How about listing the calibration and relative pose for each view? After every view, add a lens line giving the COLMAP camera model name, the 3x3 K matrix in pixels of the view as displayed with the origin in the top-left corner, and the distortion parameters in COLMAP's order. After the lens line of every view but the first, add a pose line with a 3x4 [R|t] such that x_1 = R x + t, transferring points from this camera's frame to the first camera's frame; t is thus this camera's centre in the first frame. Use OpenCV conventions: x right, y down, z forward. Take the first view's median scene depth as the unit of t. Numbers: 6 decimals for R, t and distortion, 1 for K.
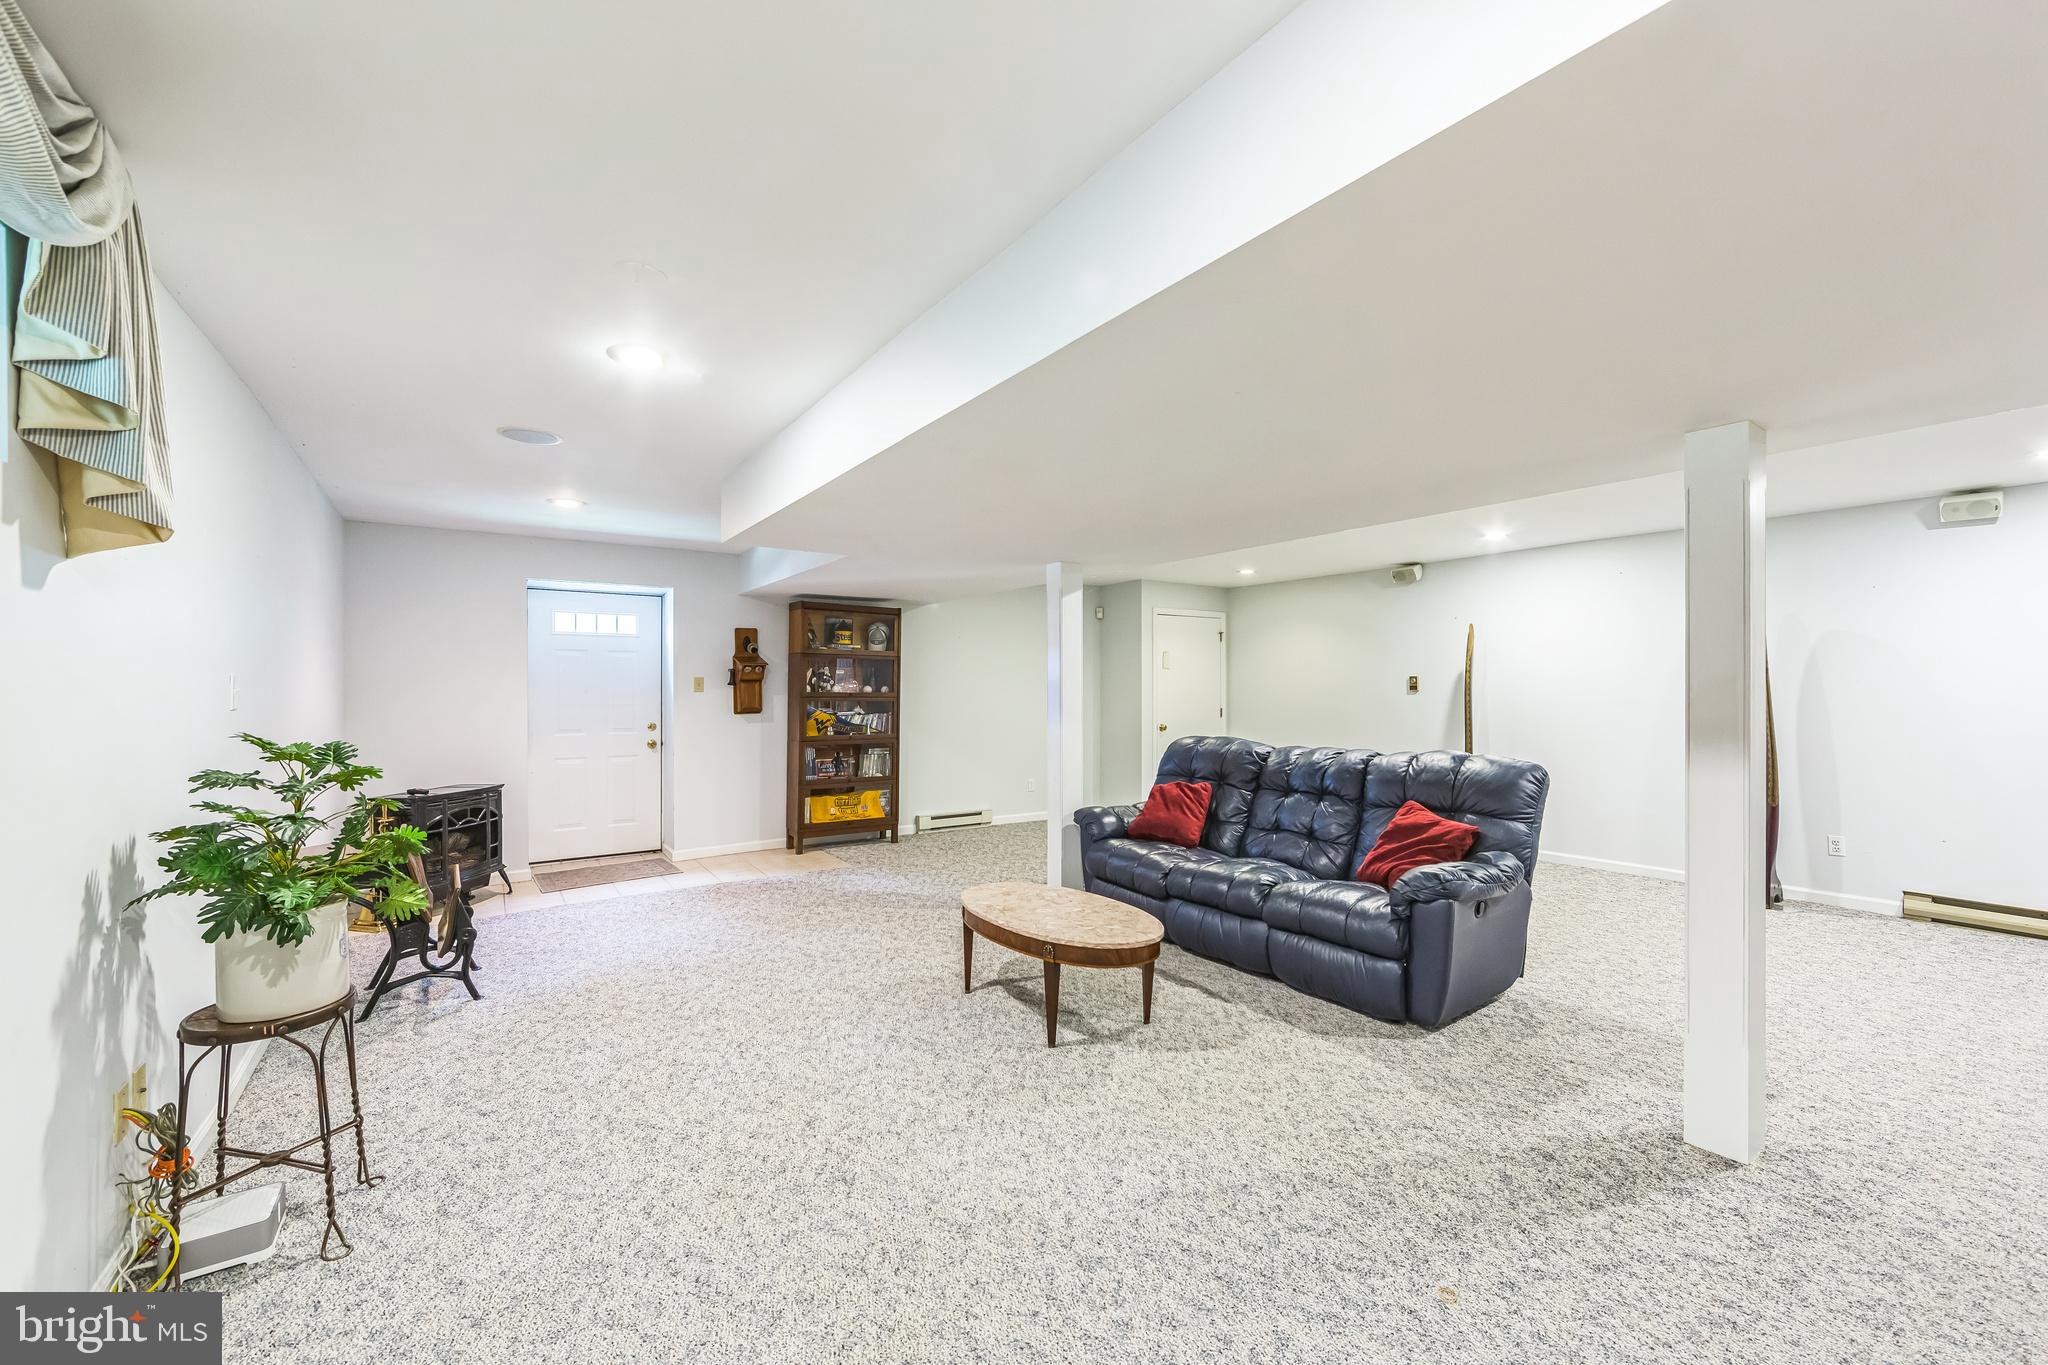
lens RADIAL K [[803.5, 0, 1025.4], [0, 803.5, 684.6], [0, 0, 1]] dist [-0.001219, -0.000648]
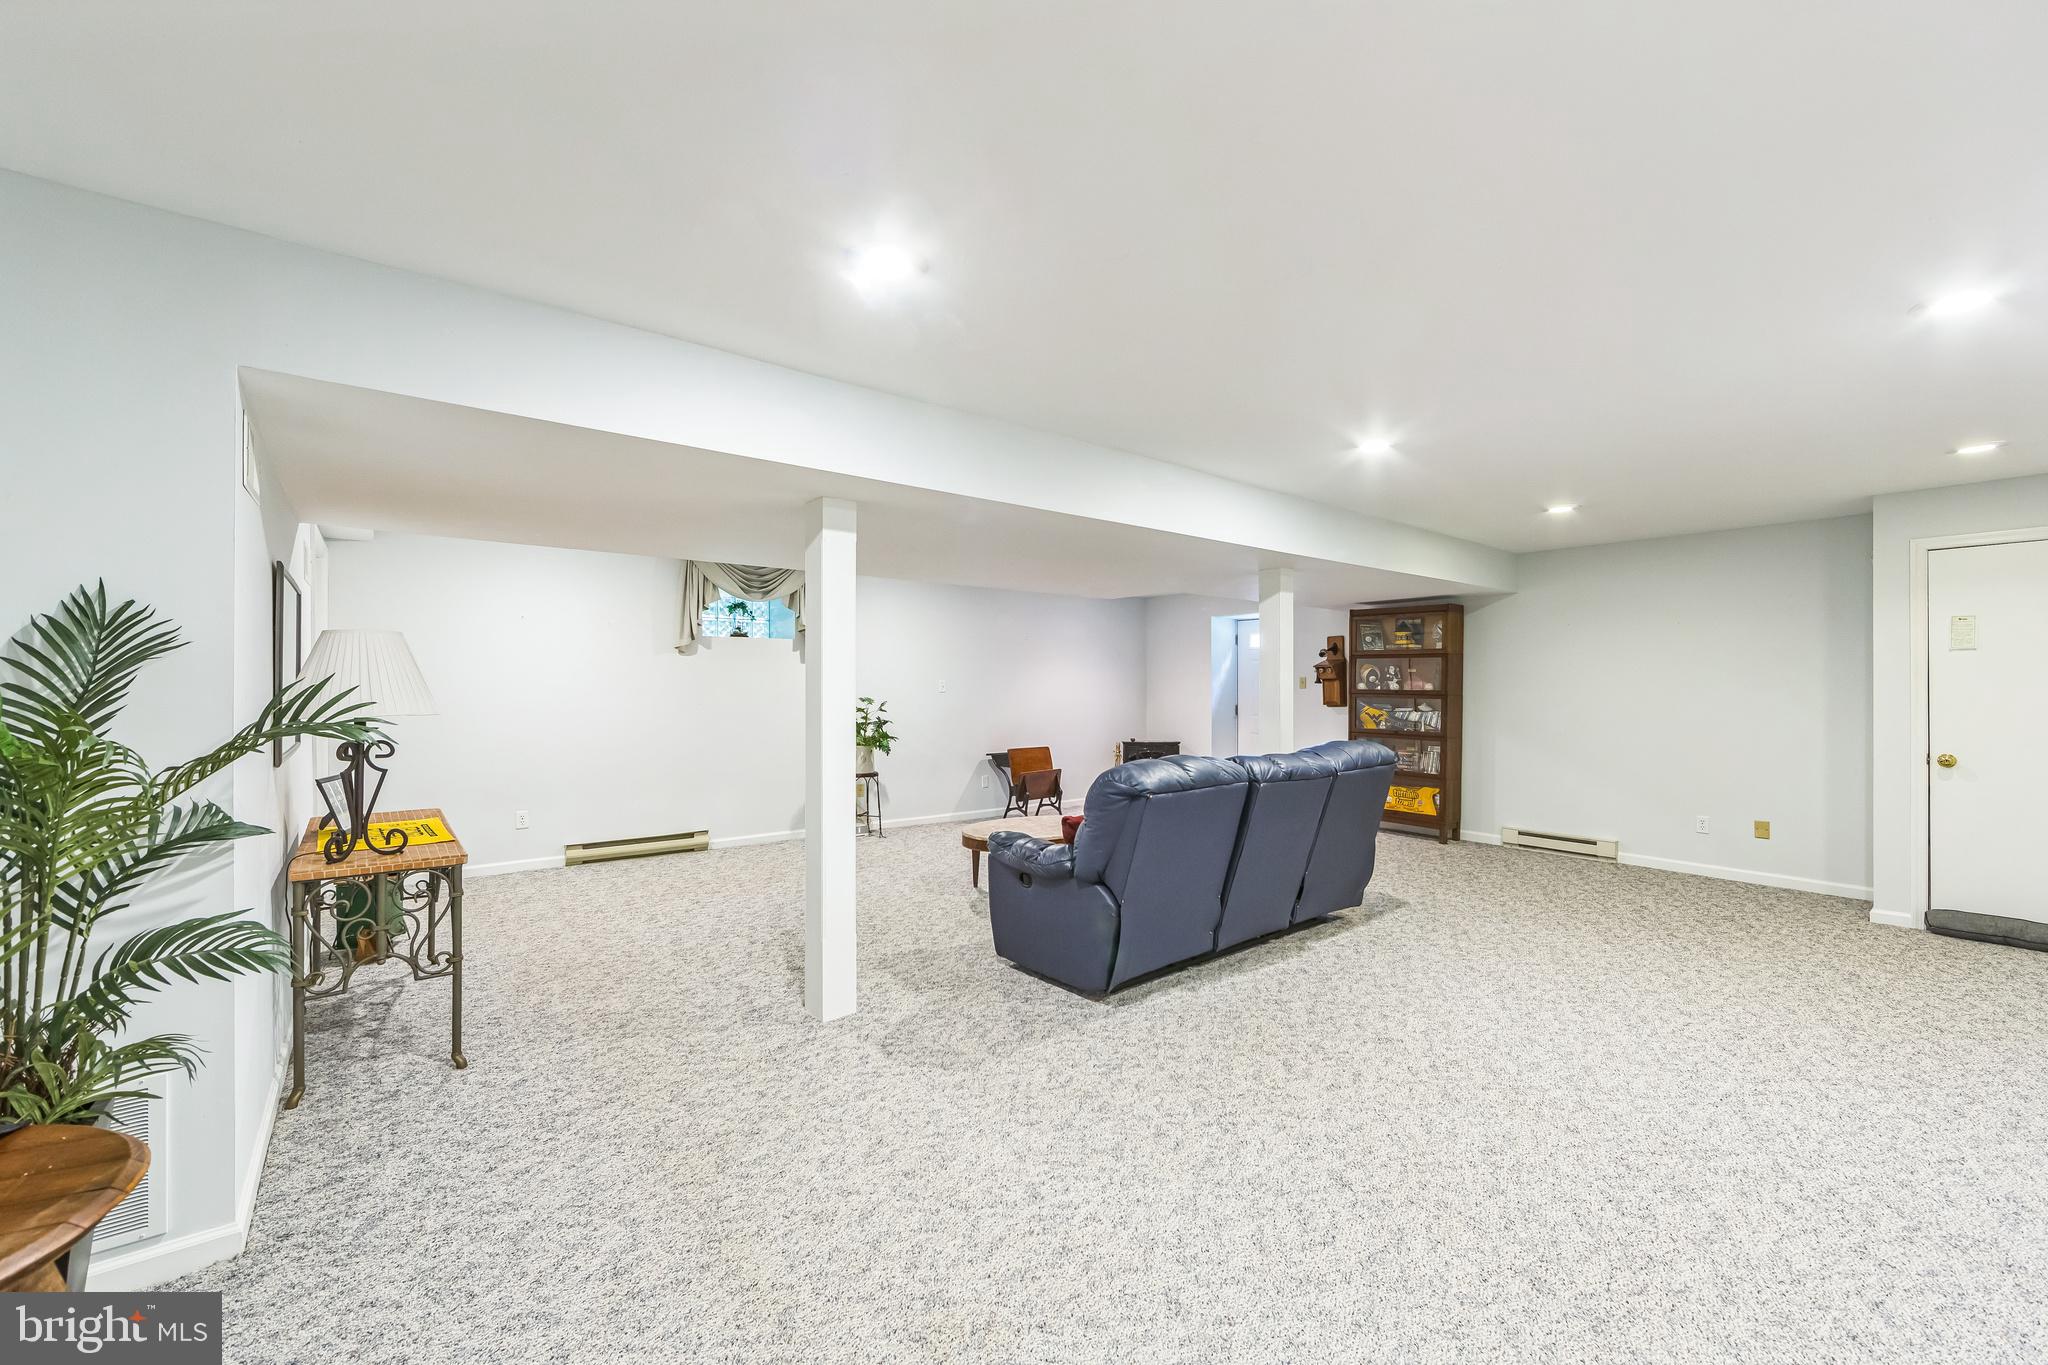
lens RADIAL K [[803.5, 0, 1023.8], [0, 803.5, 685.3], [0, 0, 1]] dist [-0.001219, -0.000648]
pose [[0.073335, 0.001991, -0.997305, 1.052630], [0.001942, 0.999996, 0.002139, 0.001352], [0.997305, -0.002094, 0.073331, 0.568179]]
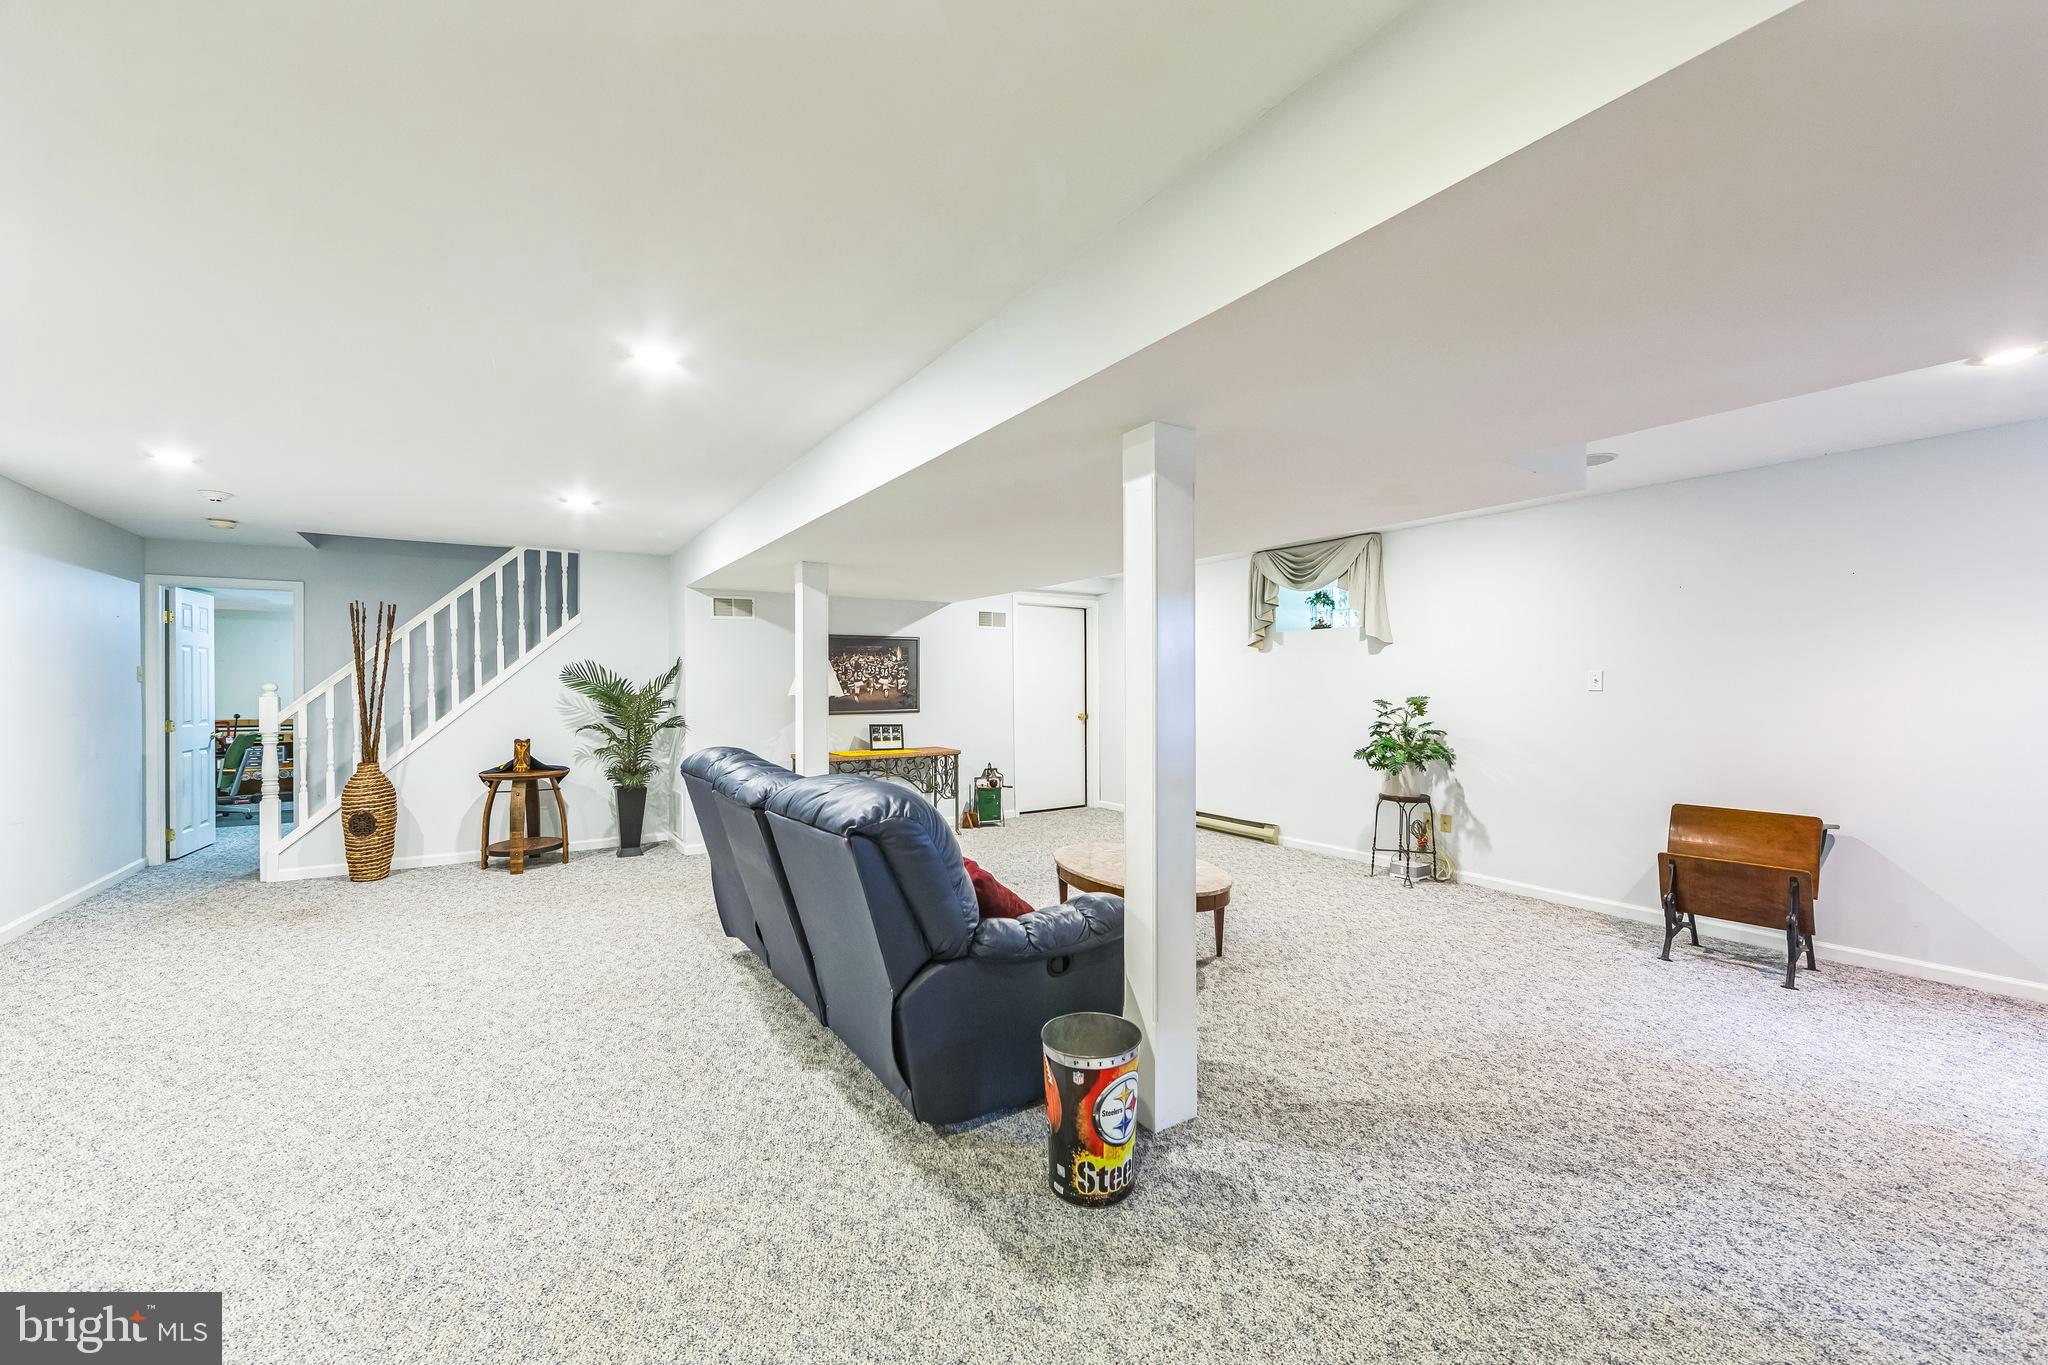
lens RADIAL K [[803.5, 0, 1026.6], [0, 803.5, 684.1], [0, 0, 1]] dist [-0.001219, -0.000648]
pose [[-0.999895, 0.004036, 0.013928, 0.120037], [0.004019, 0.999991, -0.001281, 0.008429], [-0.013933, -0.001225, -0.999902, 1.450151]]
